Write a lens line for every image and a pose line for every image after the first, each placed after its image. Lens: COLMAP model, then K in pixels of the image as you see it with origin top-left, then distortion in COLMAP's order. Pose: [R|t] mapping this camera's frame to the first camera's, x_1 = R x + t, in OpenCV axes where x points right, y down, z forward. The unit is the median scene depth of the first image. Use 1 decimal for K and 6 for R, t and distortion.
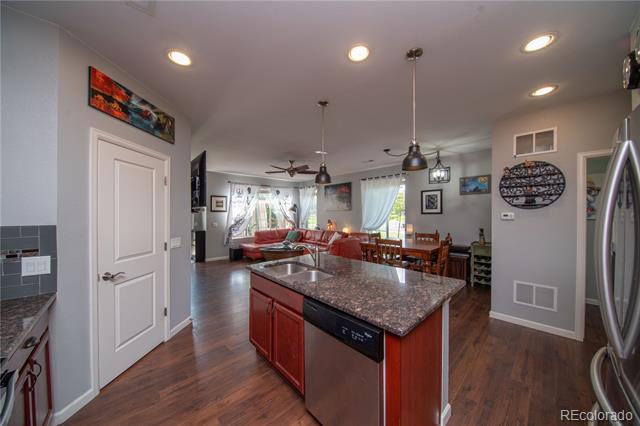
lens RADIAL K [[216.6, 0, 319.3], [0, 216.6, 216.4], [0, 0, 1]] dist [-0.000625, -0.000093]
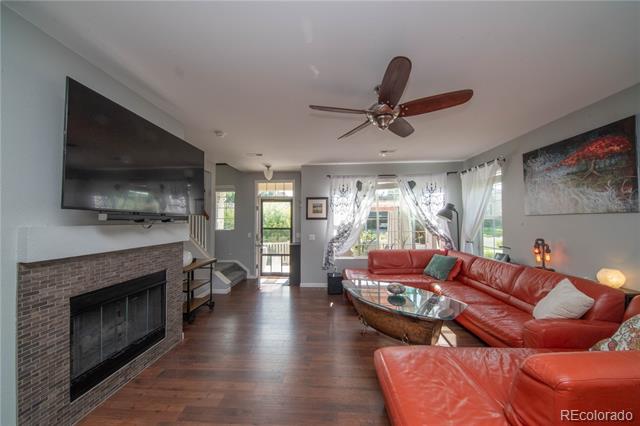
lens RADIAL K [[216.6, 0, 319.3], [0, 216.6, 216.4], [0, 0, 1]] dist [-0.000625, -0.000093]
pose [[0.687412, -0.014701, -0.726119, 0.058780], [-0.007639, 0.999593, -0.027470, -0.011010], [0.726227, 0.024430, 0.687021, 0.478801]]
